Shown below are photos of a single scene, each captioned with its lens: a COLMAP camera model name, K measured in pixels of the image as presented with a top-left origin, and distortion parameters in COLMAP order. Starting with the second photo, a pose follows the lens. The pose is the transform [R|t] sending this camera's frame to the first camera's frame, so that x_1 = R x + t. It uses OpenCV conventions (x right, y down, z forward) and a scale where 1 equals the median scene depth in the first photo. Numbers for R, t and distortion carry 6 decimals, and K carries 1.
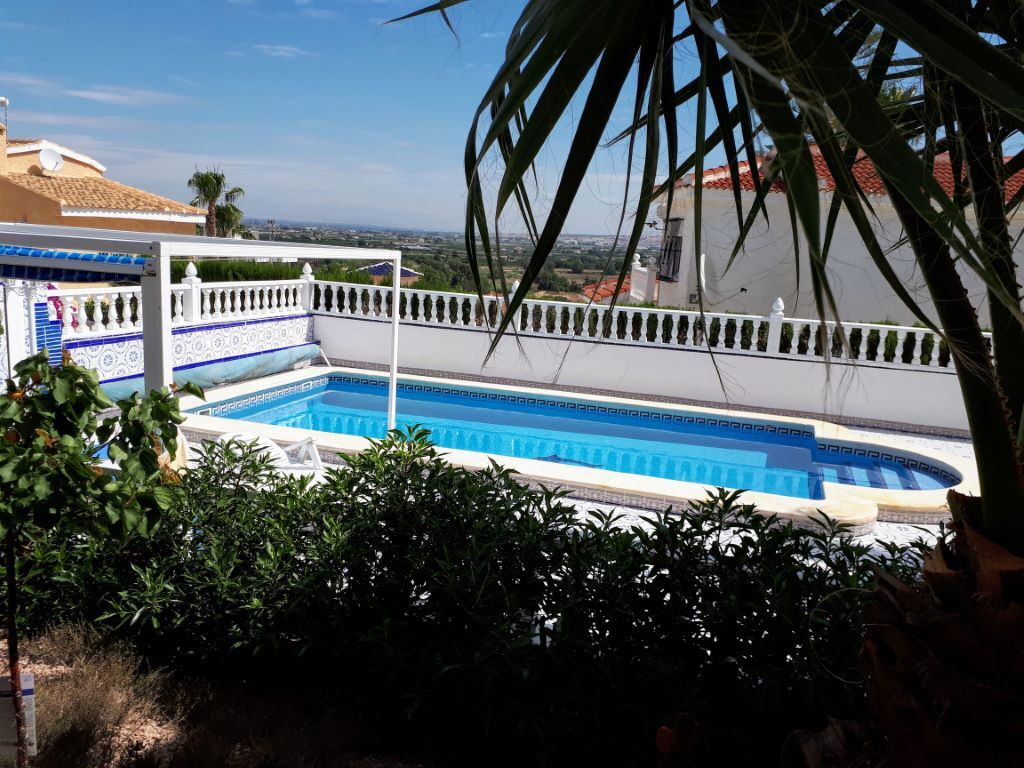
lens RADIAL K [[816.2, 0, 513.0], [0, 816.2, 384.4], [0, 0, 1]] dist [0.061267, -0.054255]
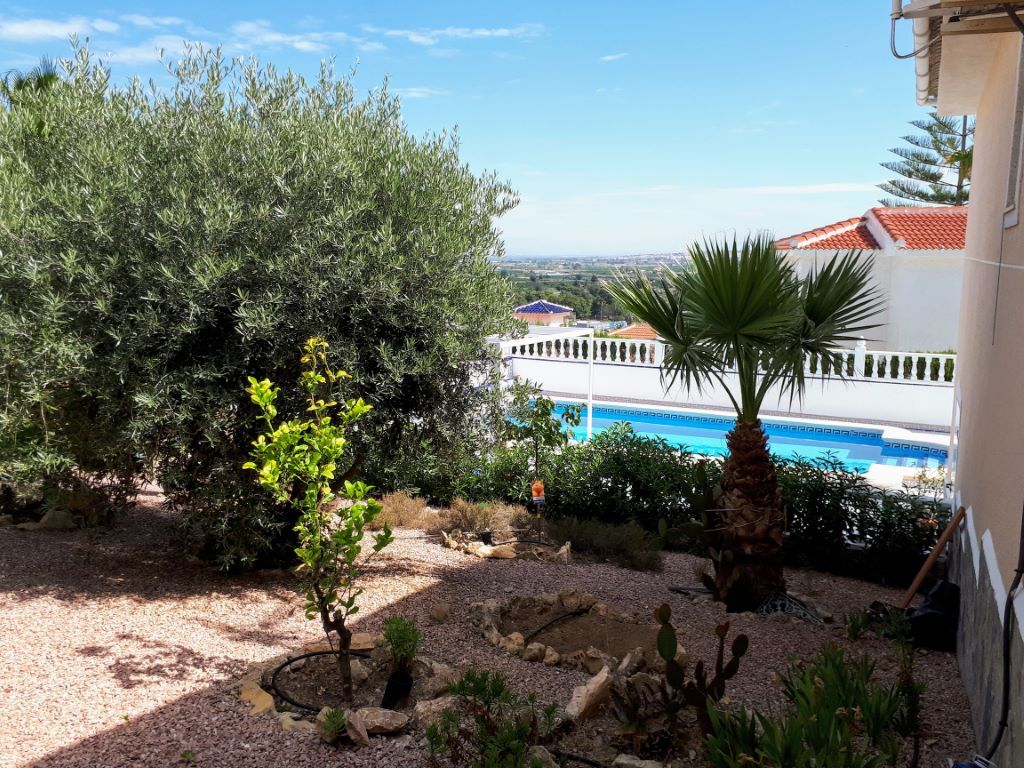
lens RADIAL K [[816.2, 0, 518.3], [0, 816.2, 384.8], [0, 0, 1]] dist [0.061267, -0.054255]
pose [[0.985844, -0.027648, -0.165369, -0.007382], [0.022851, 0.999263, -0.030844, 0.002857], [0.166100, 0.026629, 0.985749, -0.410823]]
